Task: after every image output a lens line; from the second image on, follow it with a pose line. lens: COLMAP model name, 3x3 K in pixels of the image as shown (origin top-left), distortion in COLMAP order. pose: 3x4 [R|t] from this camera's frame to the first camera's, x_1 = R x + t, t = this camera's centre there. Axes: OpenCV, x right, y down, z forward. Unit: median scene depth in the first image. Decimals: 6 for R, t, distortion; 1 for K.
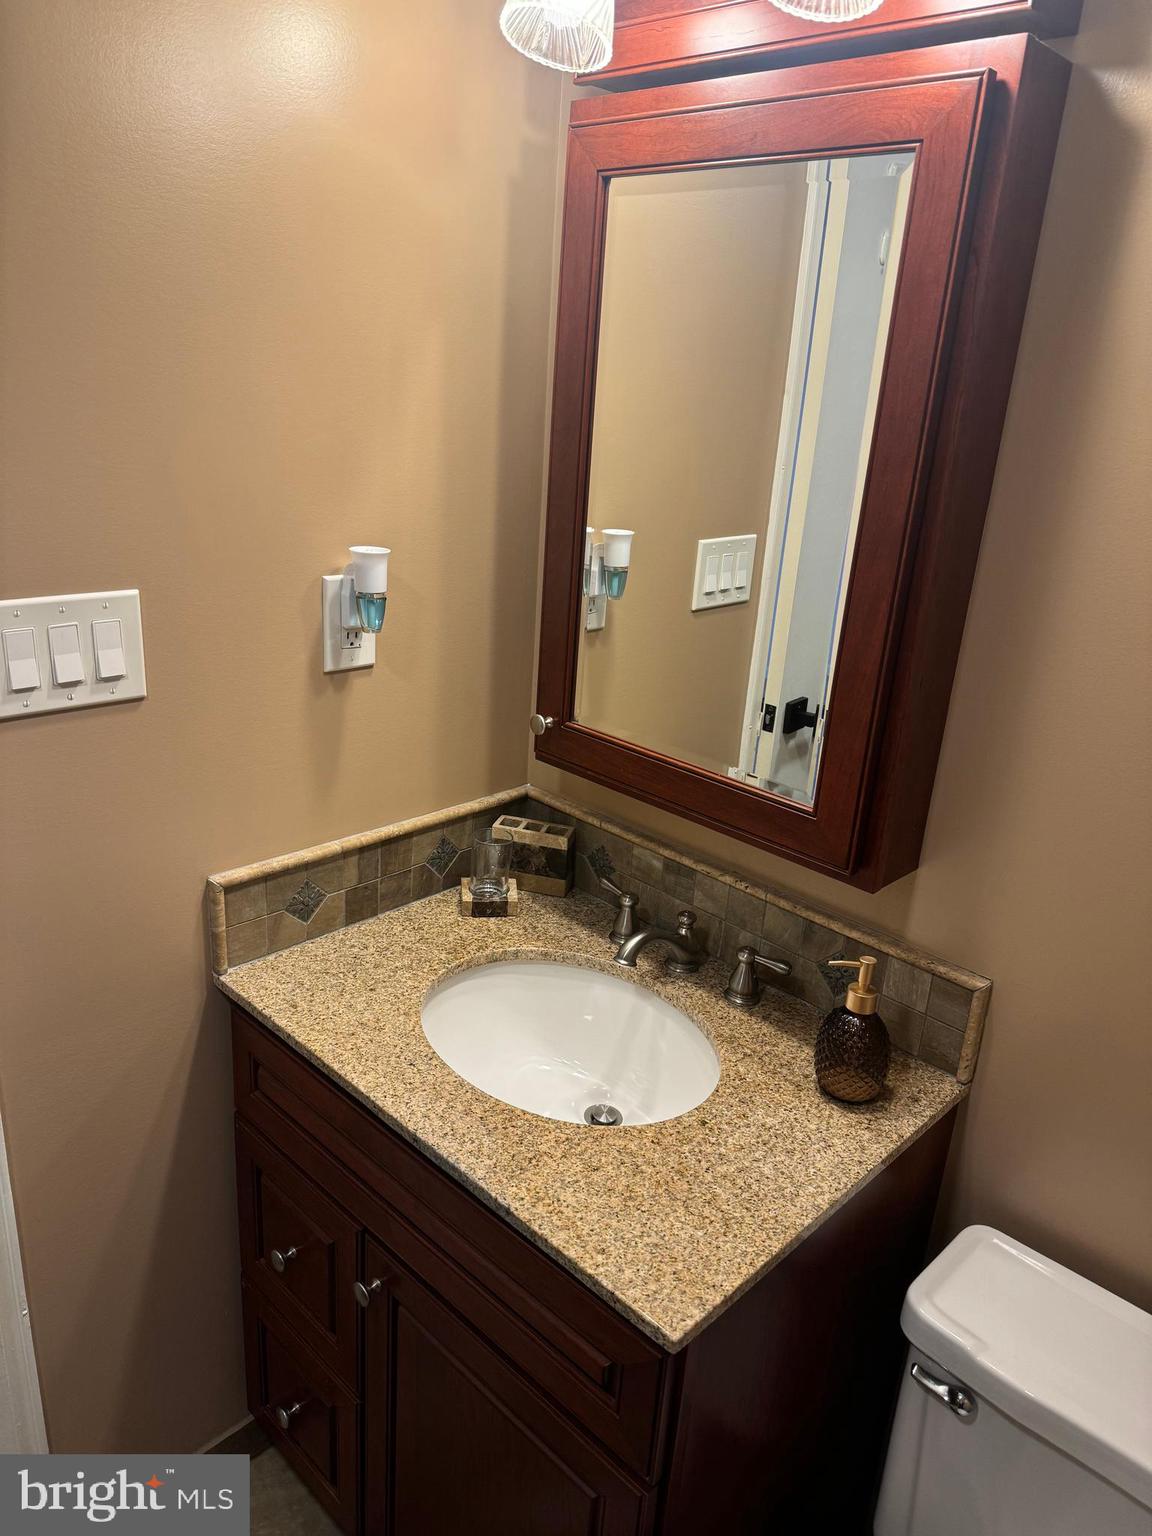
lens RADIAL K [[1061.7, 0, 576.8], [0, 1061.7, 774.5], [0, 0, 1]] dist [0.166580, -0.374243]
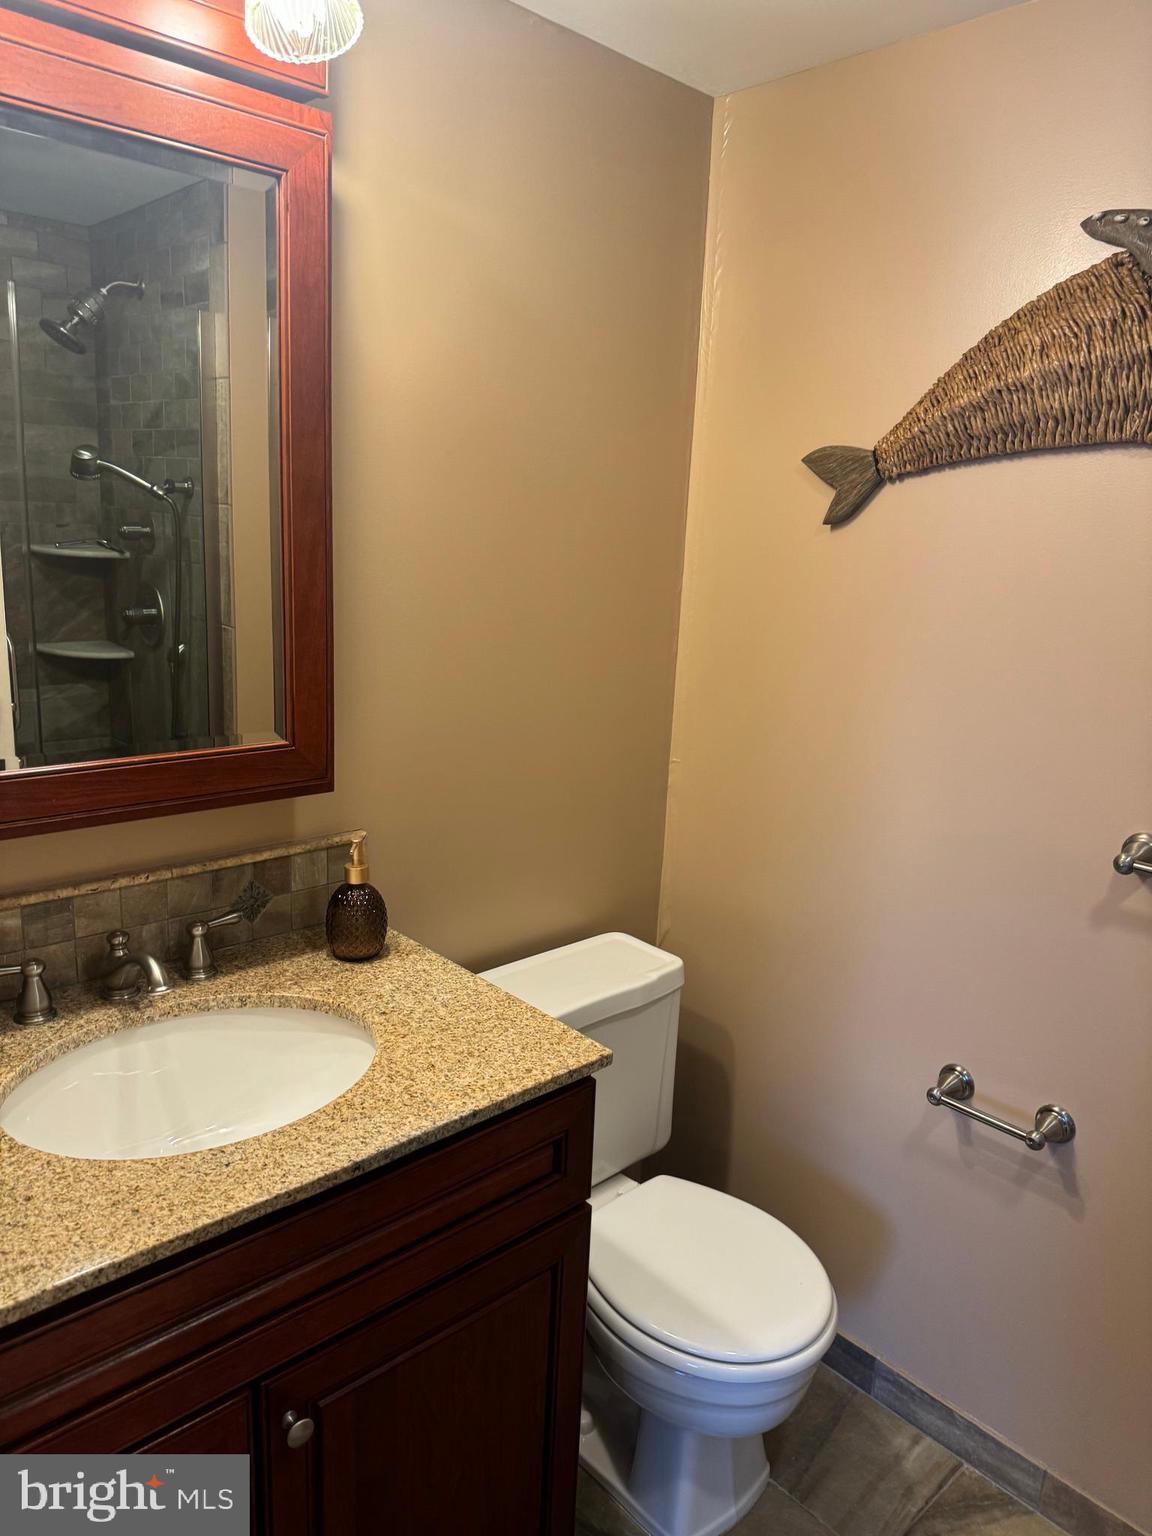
lens RADIAL K [[1061.7, 0, 576.8], [0, 1061.7, 774.5], [0, 0, 1]] dist [0.166580, -0.374243]
pose [[0.055688, -0.303576, 0.951179, -0.739338], [0.289552, 0.916627, 0.275596, -0.140118], [-0.955541, 0.260069, 0.138946, 0.480233]]
